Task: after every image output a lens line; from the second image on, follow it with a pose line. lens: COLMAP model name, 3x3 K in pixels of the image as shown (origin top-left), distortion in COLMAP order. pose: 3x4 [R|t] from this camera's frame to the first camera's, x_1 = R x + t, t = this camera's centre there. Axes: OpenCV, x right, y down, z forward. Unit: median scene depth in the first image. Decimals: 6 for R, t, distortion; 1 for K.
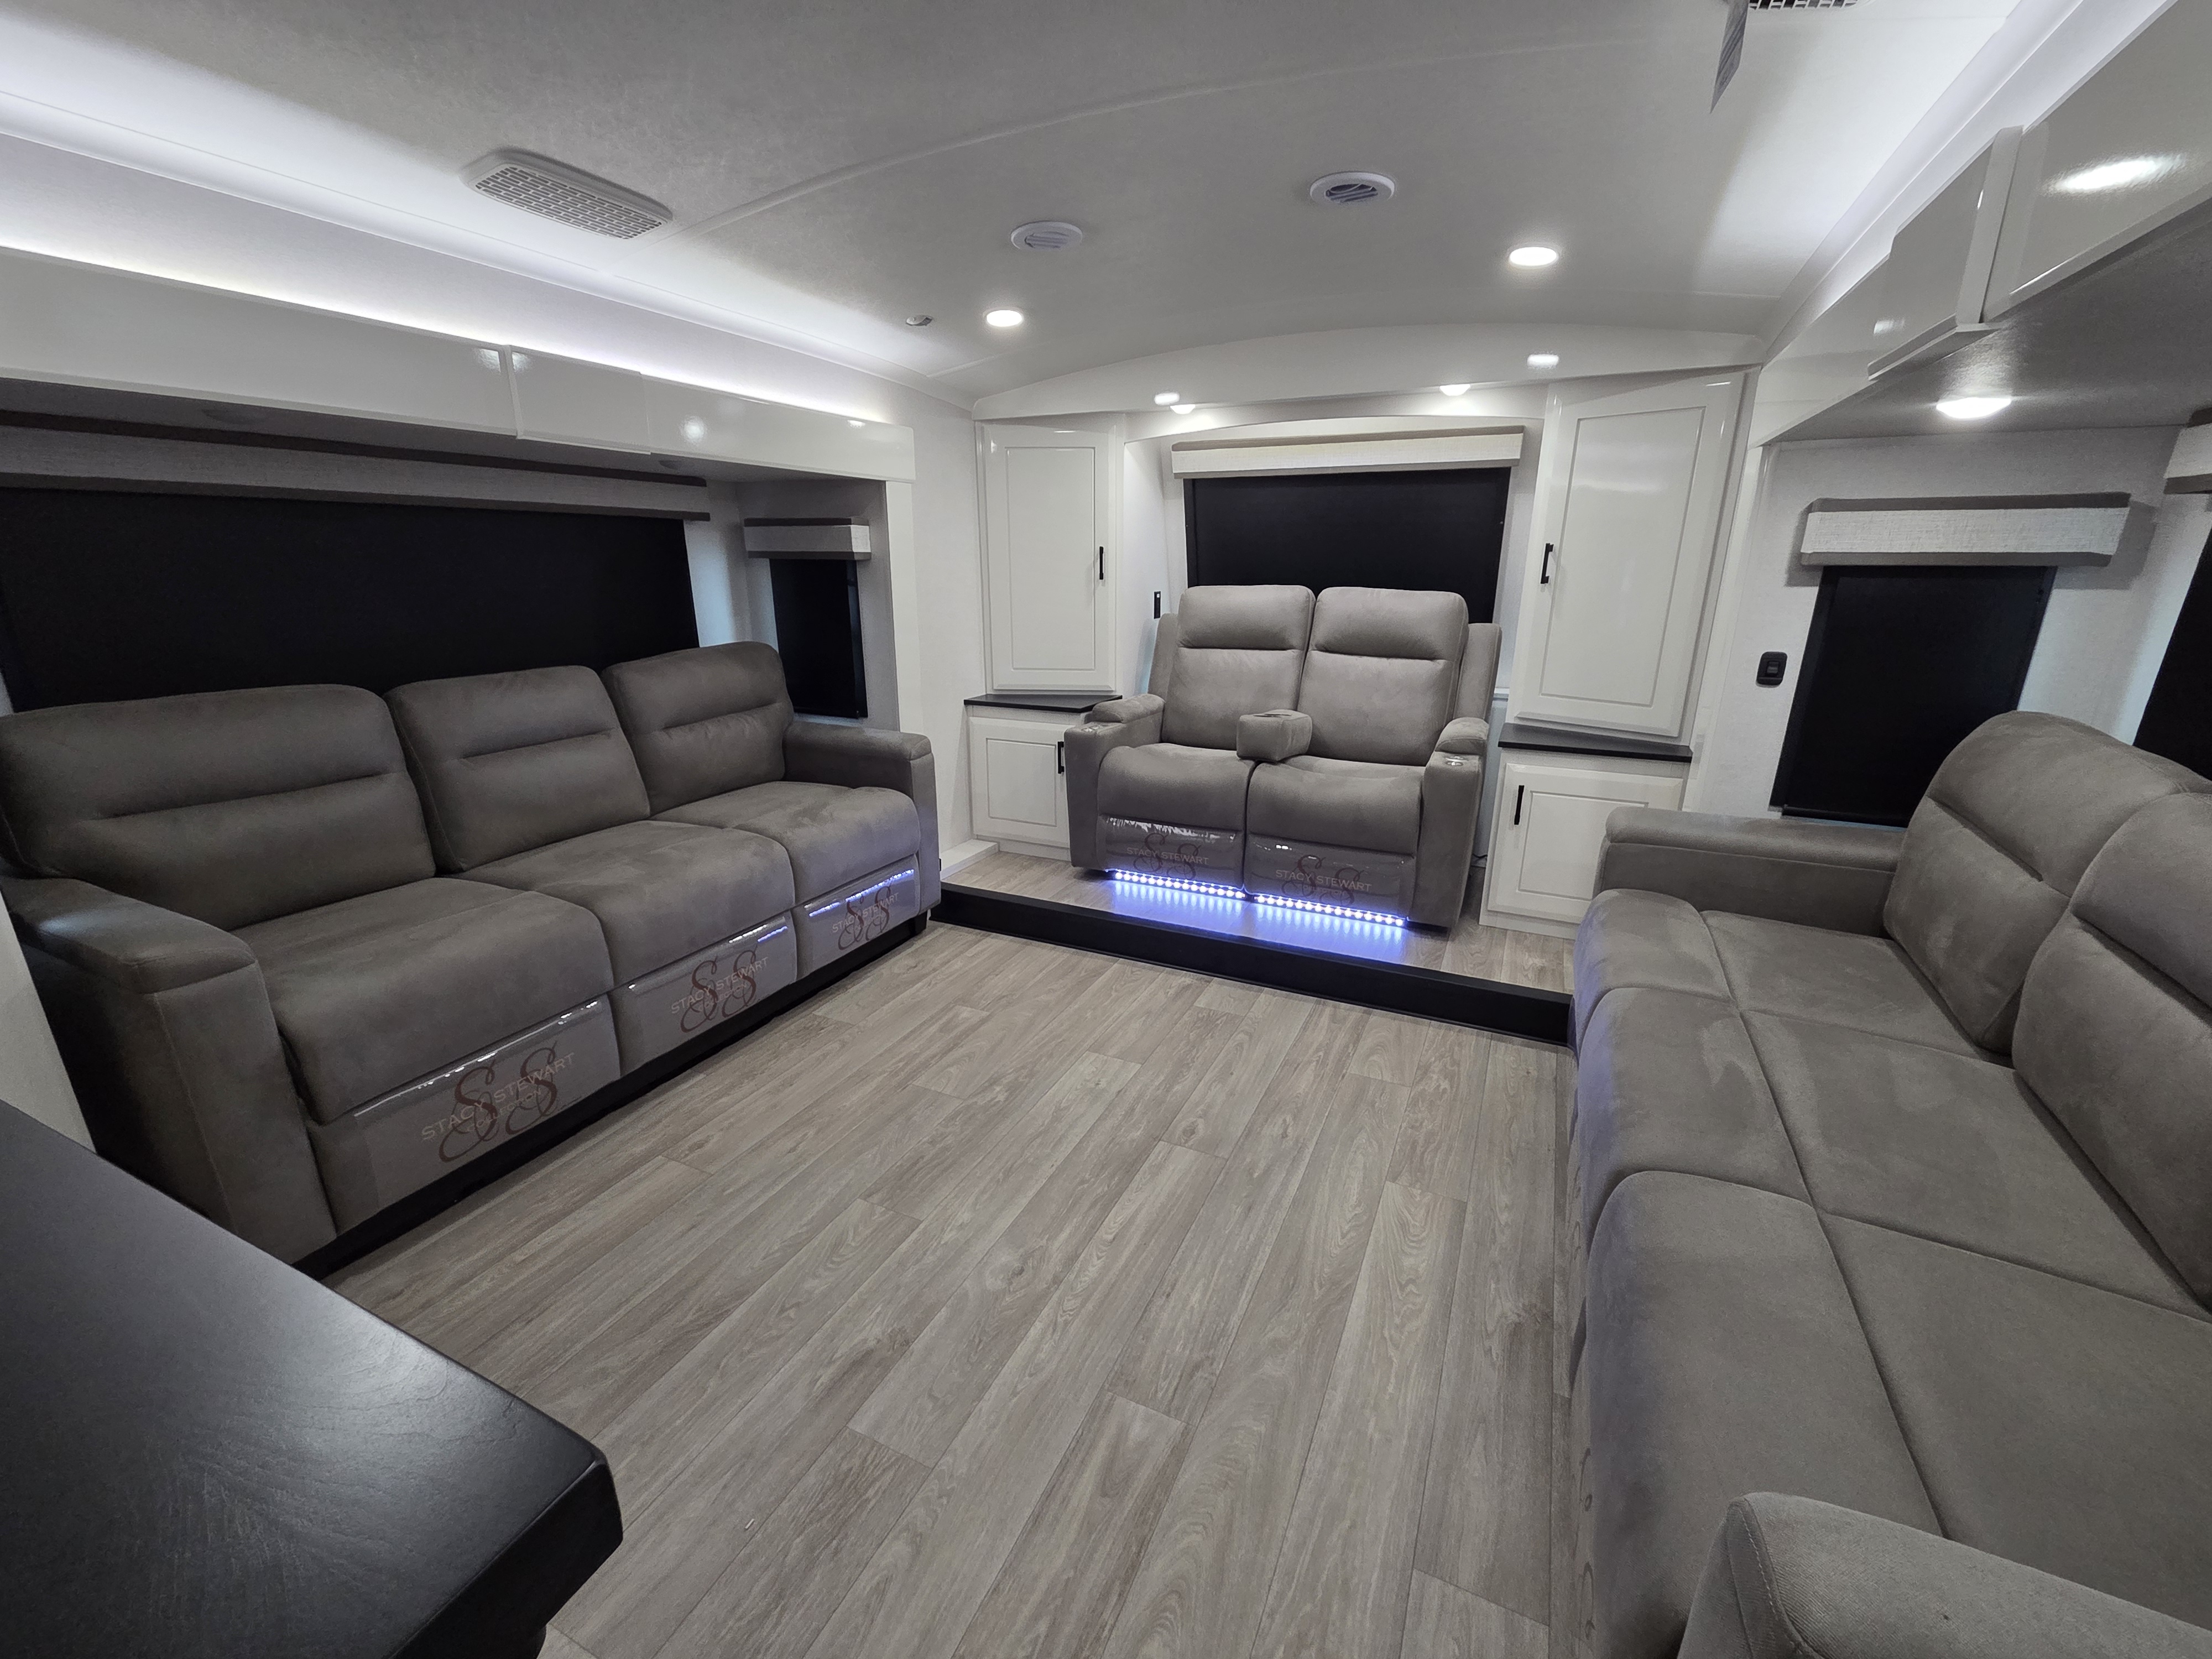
lens RADIAL K [[901.6, 0, 1111.3], [0, 901.6, 836.2], [0, 0, 1]] dist [0.000803, 0.000123]
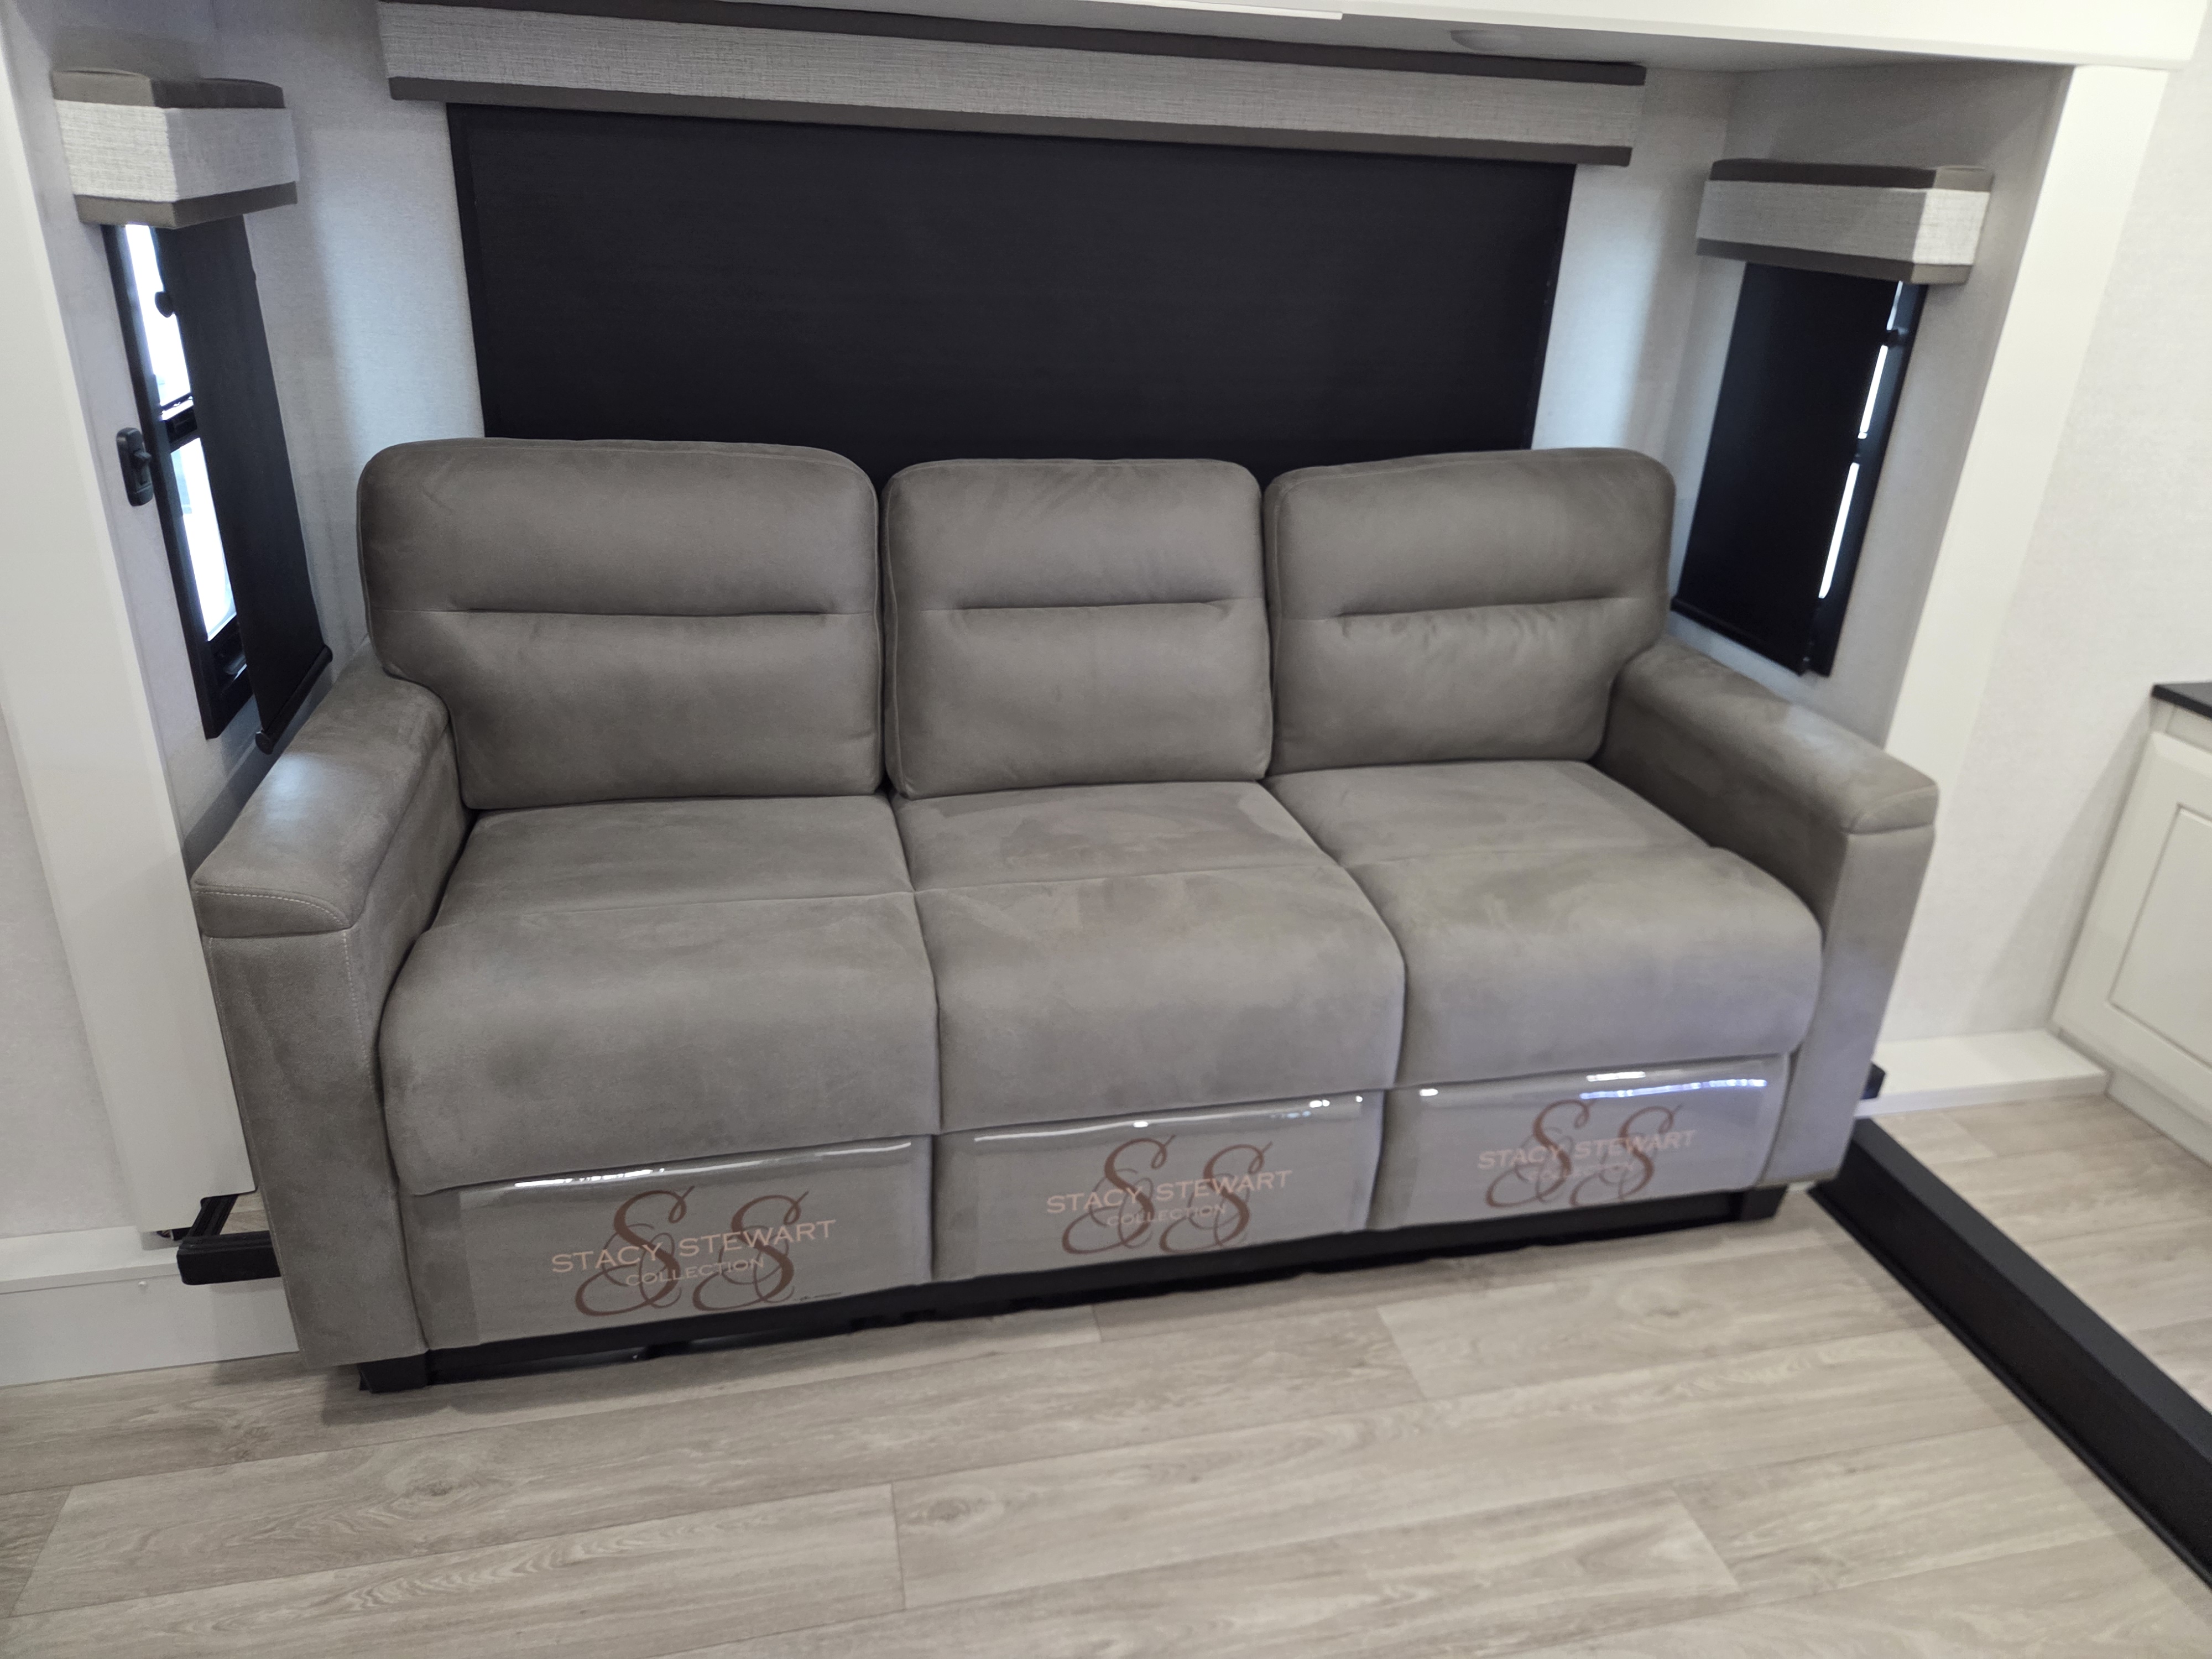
lens RADIAL K [[1531.0, 0, 1117.2], [0, 1531.0, 815.5], [0, 0, 1]] dist [0.054219, -0.045927]
pose [[0.625702, 0.329177, -0.707206, 0.042025], [-0.268666, 0.942072, 0.200794, -0.132630], [0.732335, 0.064365, 0.677895, 0.316447]]
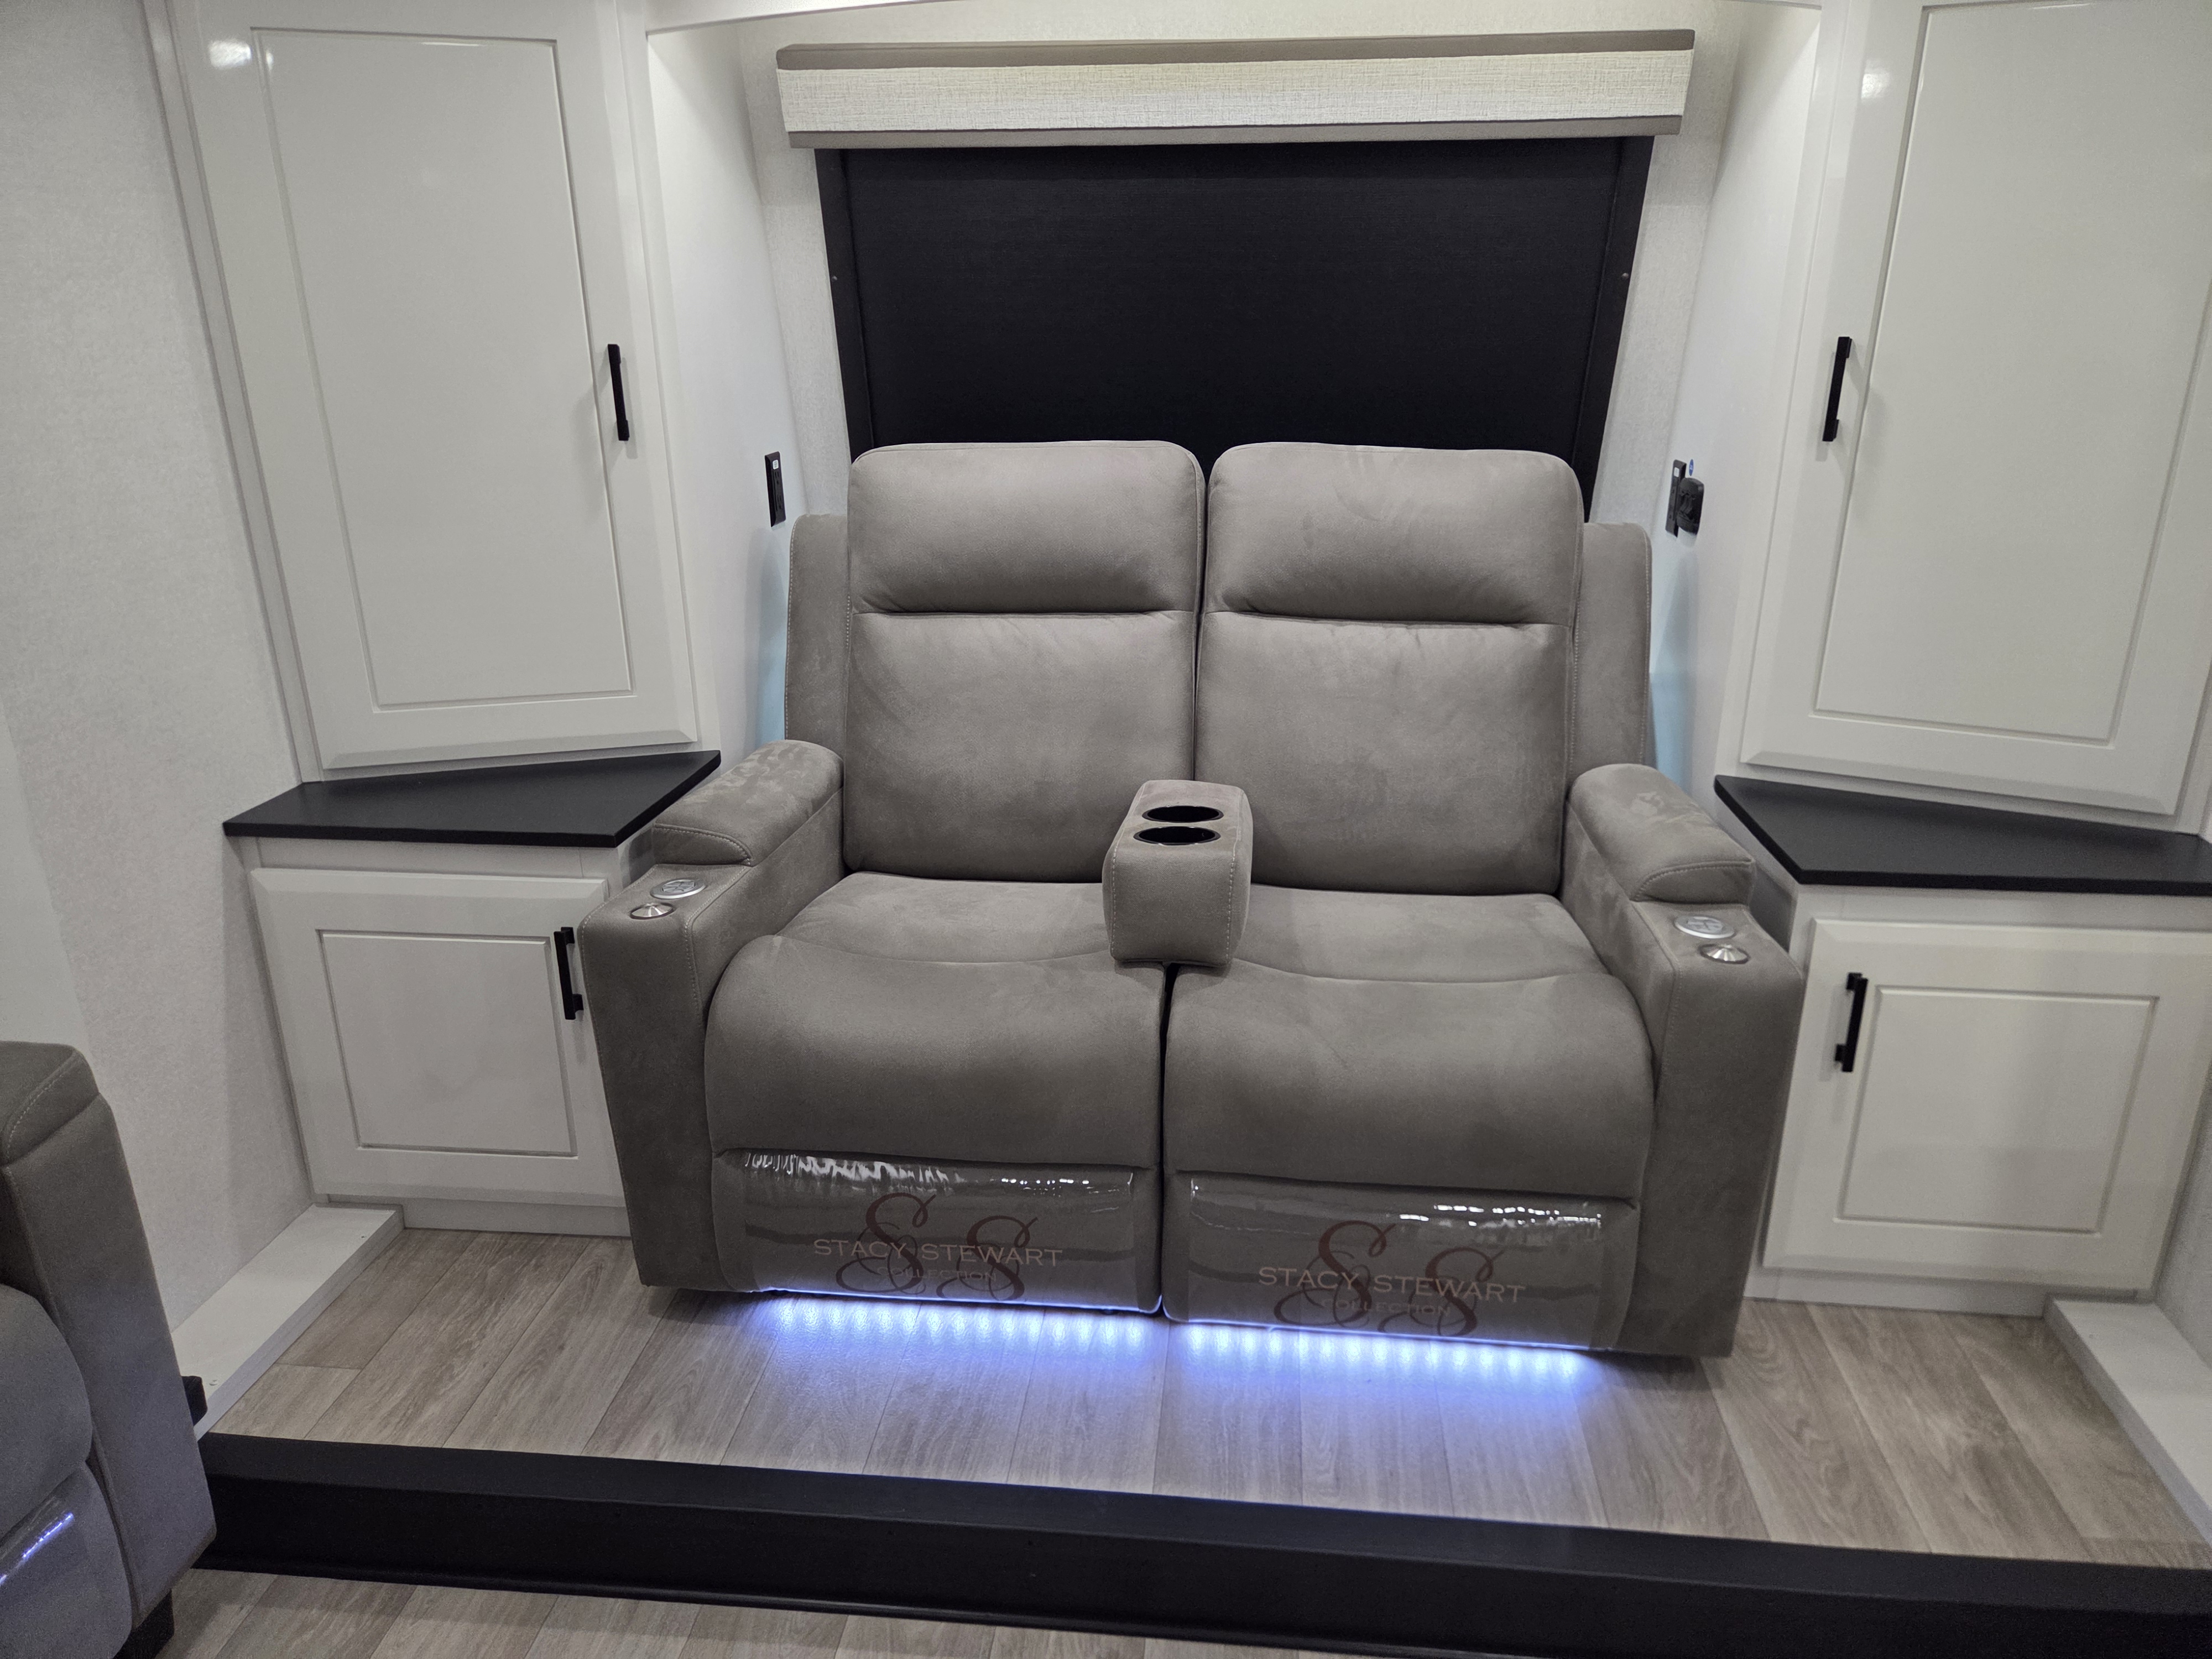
lens RADIAL K [[1487.4, 0, 1136.6], [0, 1487.4, 843.4], [0, 0, 1]] dist [0.058751, -0.050521]
pose [[0.940178, -0.122857, 0.317760, -0.030751], [0.106841, 0.991988, 0.067417, -0.168662], [-0.323497, -0.029434, 0.945771, 0.436109]]
